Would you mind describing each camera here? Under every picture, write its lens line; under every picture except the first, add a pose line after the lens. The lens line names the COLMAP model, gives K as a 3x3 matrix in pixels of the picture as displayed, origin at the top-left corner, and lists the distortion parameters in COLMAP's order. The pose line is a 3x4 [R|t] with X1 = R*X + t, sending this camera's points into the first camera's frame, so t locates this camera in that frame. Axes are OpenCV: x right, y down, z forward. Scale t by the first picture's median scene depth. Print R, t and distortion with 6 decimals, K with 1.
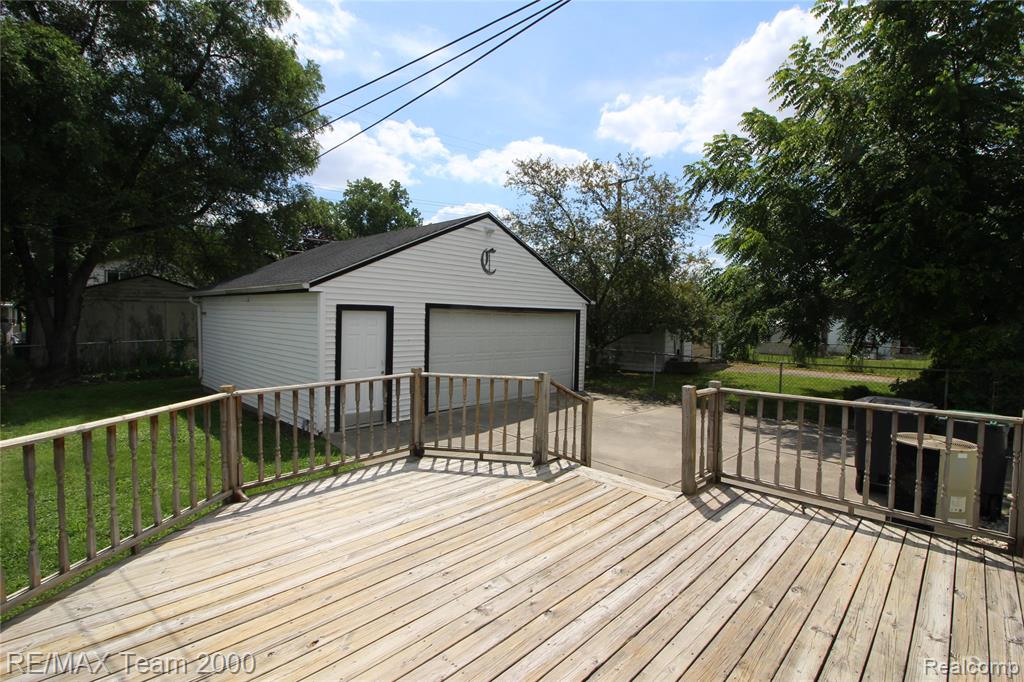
lens RADIAL K [[477.4, 0, 511.8], [0, 477.4, 340.8], [0, 0, 1]] dist [-0.023548, -0.002284]
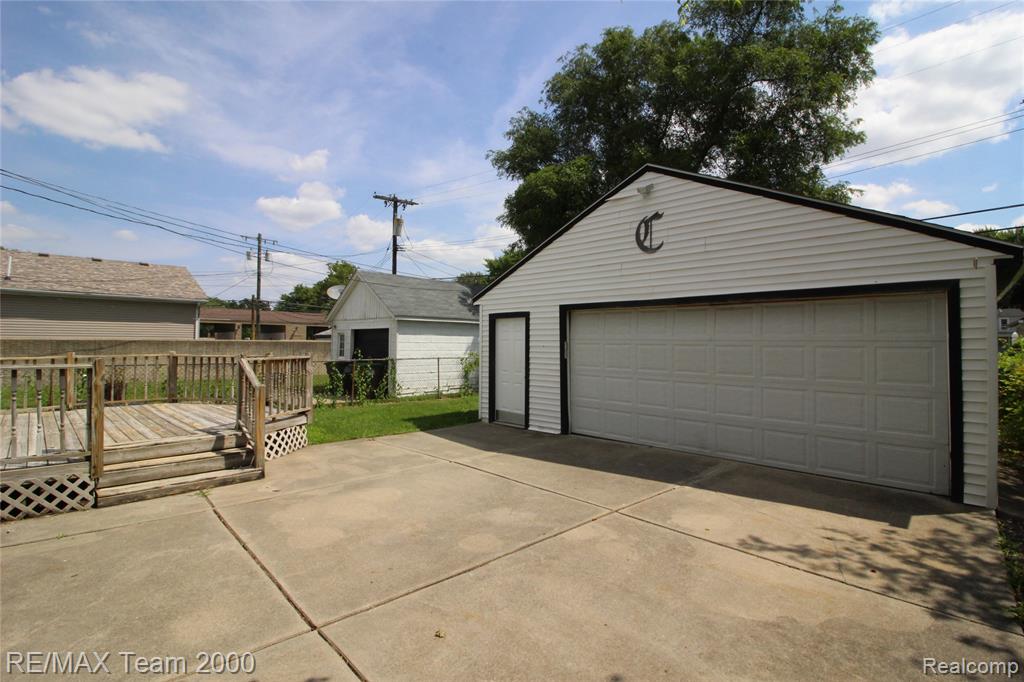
lens RADIAL K [[477.4, 0, 511.9], [0, 477.4, 340.2], [0, 0, 1]] dist [-0.023548, -0.002284]
pose [[0.004773, -0.006877, -0.999965, 0.705207], [-0.033961, 0.999398, -0.007036, -0.003793], [0.999412, 0.033994, 0.004537, 0.902884]]
